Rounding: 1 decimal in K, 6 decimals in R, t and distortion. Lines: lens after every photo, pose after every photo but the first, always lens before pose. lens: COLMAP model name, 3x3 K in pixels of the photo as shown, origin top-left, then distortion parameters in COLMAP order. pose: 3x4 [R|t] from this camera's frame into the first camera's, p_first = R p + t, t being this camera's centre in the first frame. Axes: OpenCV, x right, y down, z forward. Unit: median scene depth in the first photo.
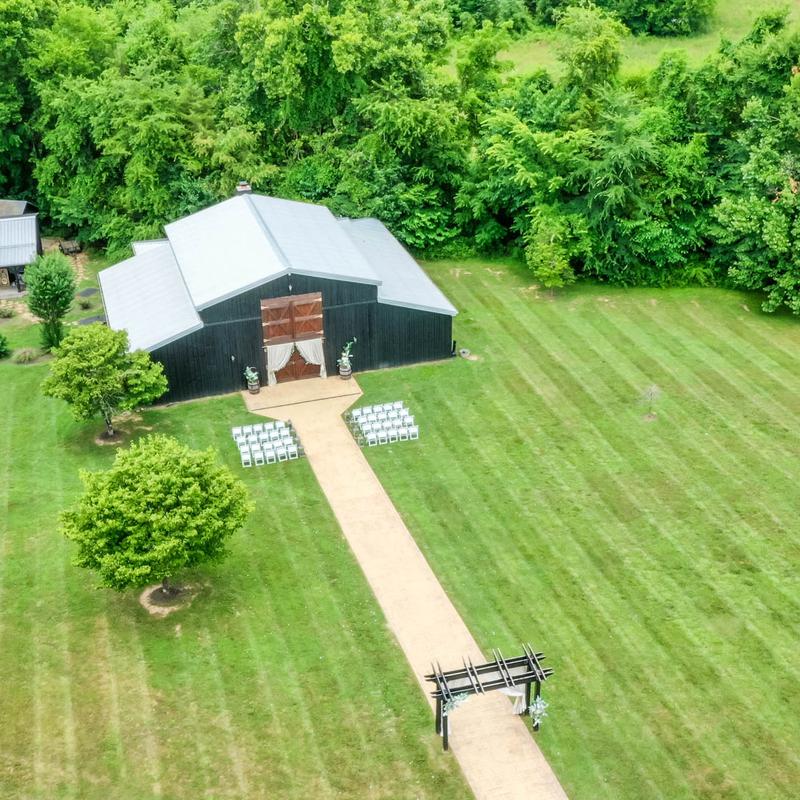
lens RADIAL K [[1183.1, 0, 400.0], [0, 1183.1, 400.0], [0, 0, 1]] dist [0.006829, -0.035694]
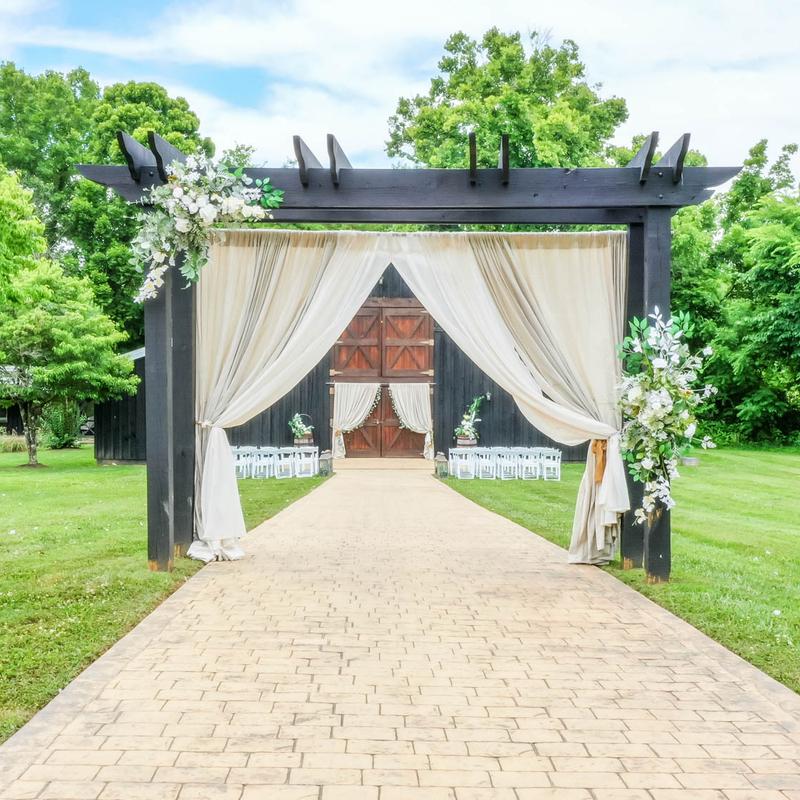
lens RADIAL K [[1183.1, 0, 400.0], [0, 1183.1, 400.0], [0, 0, 1]] dist [0.006829, -0.035694]
pose [[0.962255, 0.029418, -0.270556, 0.078466], [-0.149257, 0.888338, -0.434255, 0.212669], [0.227570, 0.458247, 0.859198, 0.503928]]
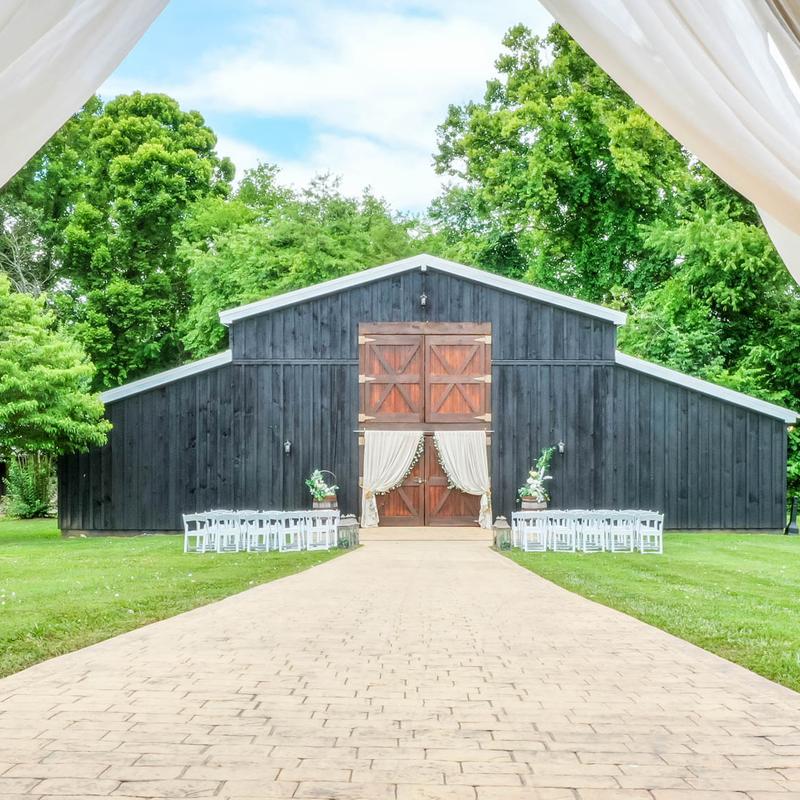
lens RADIAL K [[1272.8, 0, 448.7], [0, 1272.8, 439.4], [0, 0, 1]] dist [0.008788, 0.025026]
pose [[0.961024, 0.018717, -0.275830, 0.056033], [-0.148061, 0.877410, -0.456321, 0.178896], [0.233475, 0.479375, 0.845984, 0.587797]]
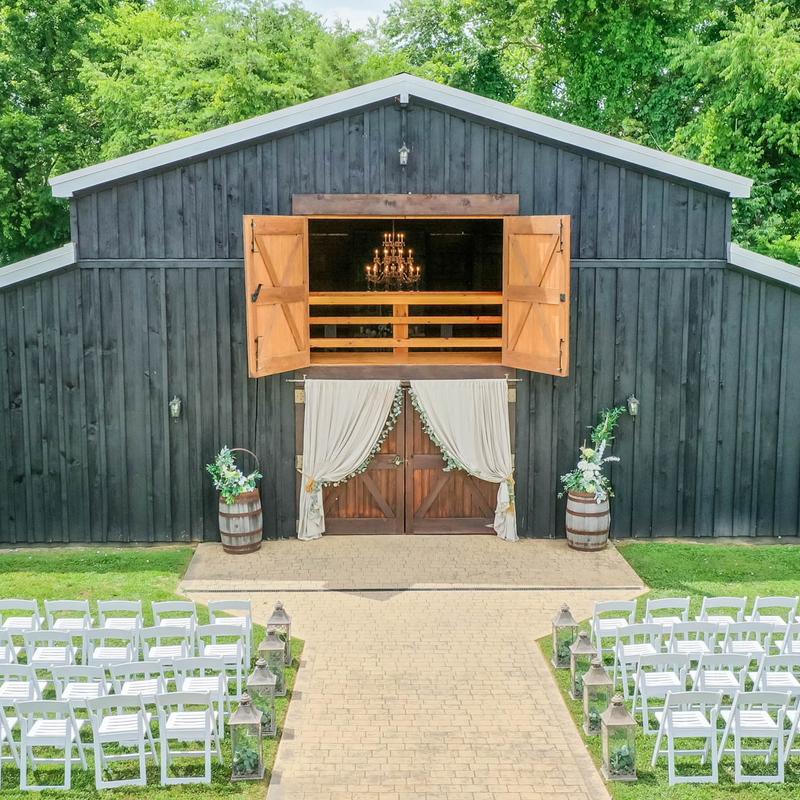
lens RADIAL K [[1121.3, 0, 400.0], [0, 1121.3, 400.0], [0, 0, 1]] dist [0.005724, 0.007894]
pose [[0.963173, 0.053519, -0.263504, -0.022147], [-0.143820, 0.930566, -0.336694, 0.043321], [0.227188, 0.362191, 0.903993, 0.769586]]
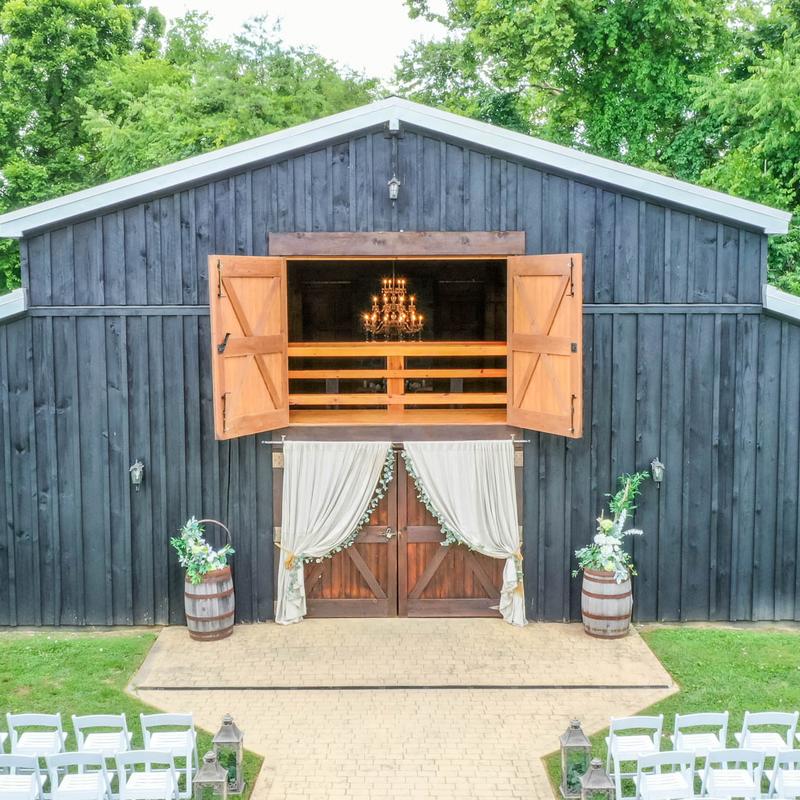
lens RADIAL K [[1121.3, 0, 400.0], [0, 1121.3, 400.0], [0, 0, 1]] dist [0.005724, 0.007894]
pose [[0.956768, 0.039121, -0.288208, -0.023508], [-0.150818, 0.914015, -0.376605, 0.029641], [0.248694, 0.403791, 0.880400, 0.798458]]
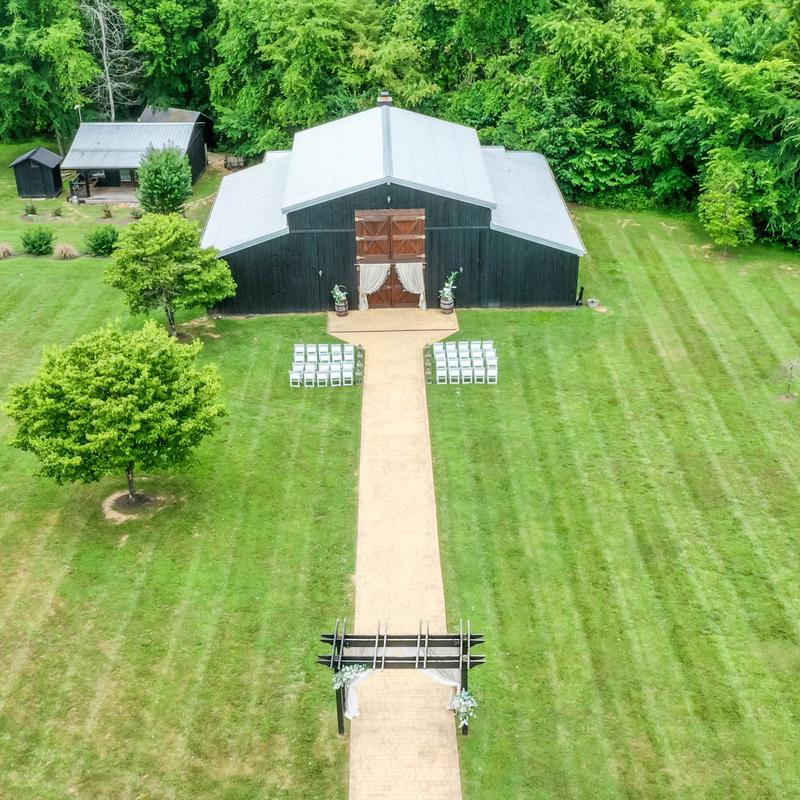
lens RADIAL K [[1159.8, 0, 392.6], [0, 1159.8, 396.8], [0, 0, 1]] dist [0.009667, -0.067662]
pose [[0.960379, 0.135623, -0.243472, 0.138016], [-0.134958, 0.990660, 0.019489, 0.033296], [0.243841, 0.014142, 0.969712, 0.157386]]
